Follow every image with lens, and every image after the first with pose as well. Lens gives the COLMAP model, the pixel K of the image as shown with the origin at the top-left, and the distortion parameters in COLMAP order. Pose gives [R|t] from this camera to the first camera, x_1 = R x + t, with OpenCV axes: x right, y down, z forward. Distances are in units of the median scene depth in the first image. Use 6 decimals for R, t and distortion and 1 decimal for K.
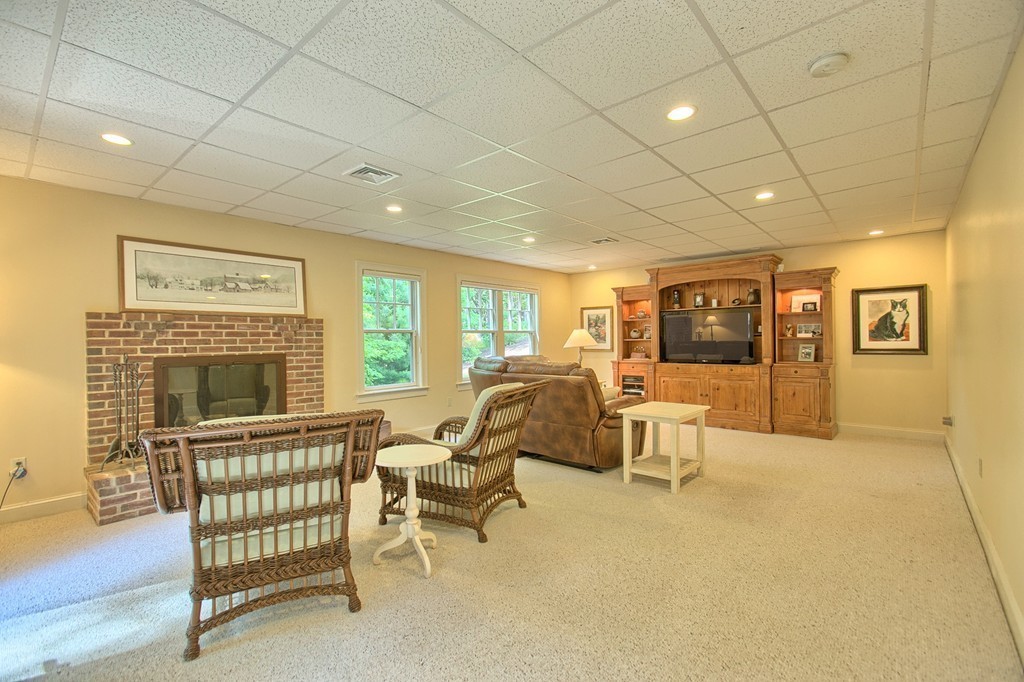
lens RADIAL K [[453.4, 0, 514.3], [0, 453.4, 340.4], [0, 0, 1]] dist [-0.002311, -0.000621]
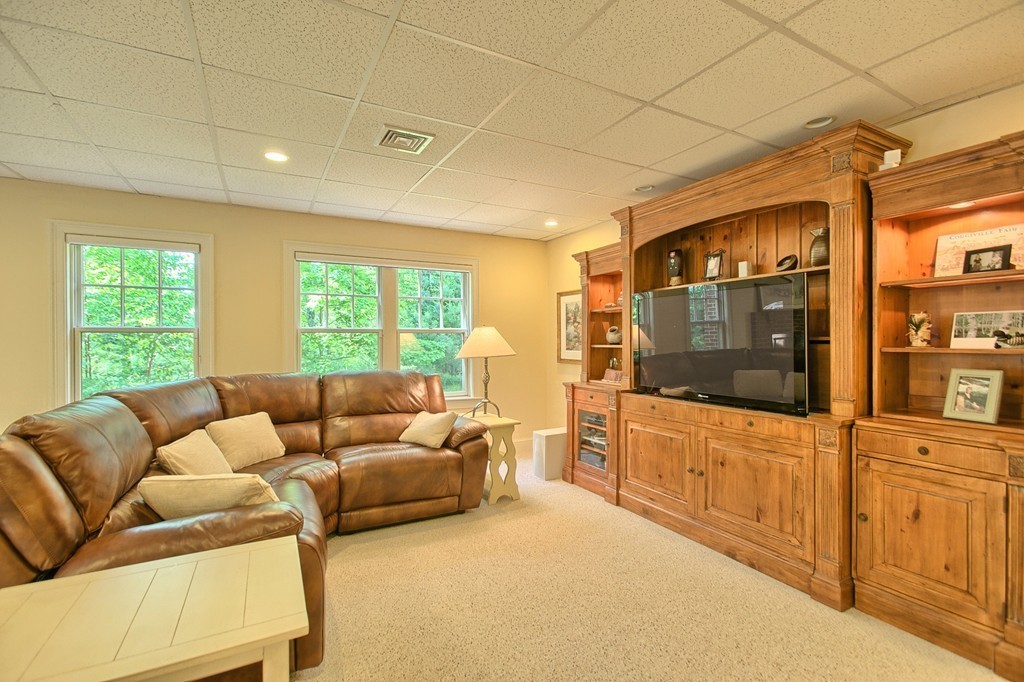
lens RADIAL K [[453.4, 0, 509.6], [0, 453.4, 340.5], [0, 0, 1]] dist [-0.002311, -0.000621]
pose [[0.933393, 0.011281, -0.358677, 0.427812], [-0.011206, 0.999935, 0.002288, -0.010138], [0.358680, 0.001884, 0.933459, 0.539306]]
